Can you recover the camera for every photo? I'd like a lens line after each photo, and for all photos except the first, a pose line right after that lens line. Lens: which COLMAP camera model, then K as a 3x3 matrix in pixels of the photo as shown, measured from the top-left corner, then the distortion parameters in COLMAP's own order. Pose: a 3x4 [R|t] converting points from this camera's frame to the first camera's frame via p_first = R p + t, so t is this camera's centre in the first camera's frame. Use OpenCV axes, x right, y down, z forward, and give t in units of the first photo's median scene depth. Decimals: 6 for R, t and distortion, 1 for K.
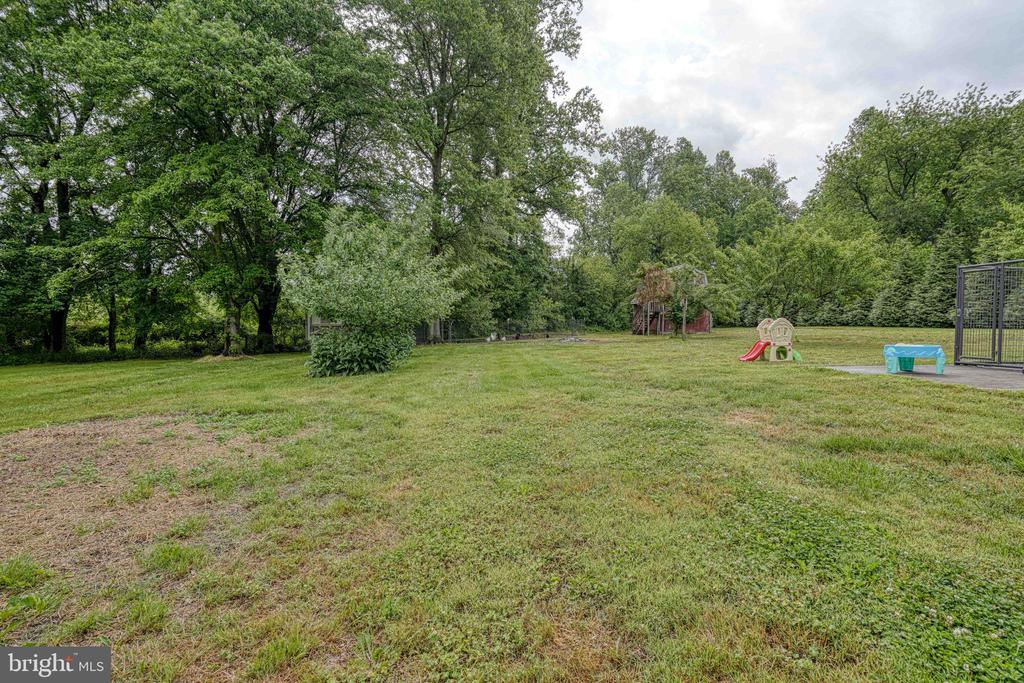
lens RADIAL K [[462.1, 0, 508.1], [0, 462.1, 338.3], [0, 0, 1]] dist [-0.018940, 0.000383]
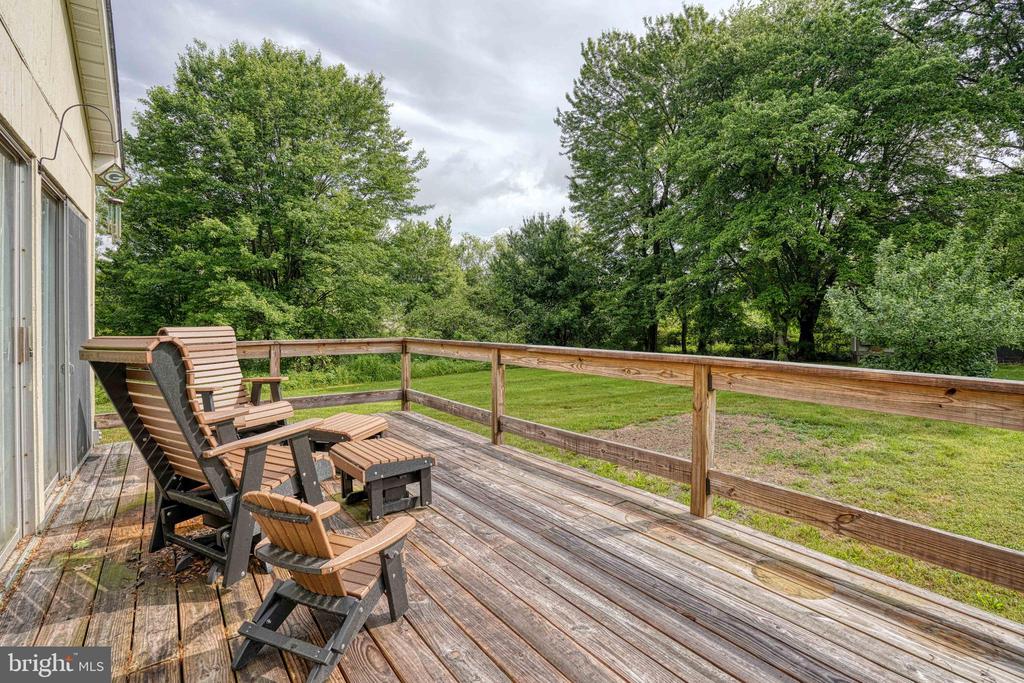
lens RADIAL K [[462.1, 0, 507.5], [0, 462.1, 337.0], [0, 0, 1]] dist [-0.018940, 0.000383]
pose [[0.497738, 0.013514, -0.867222, 0.061303], [-0.008016, 0.999908, 0.010981, -0.037462], [0.867291, 0.001486, 0.497800, -0.173943]]
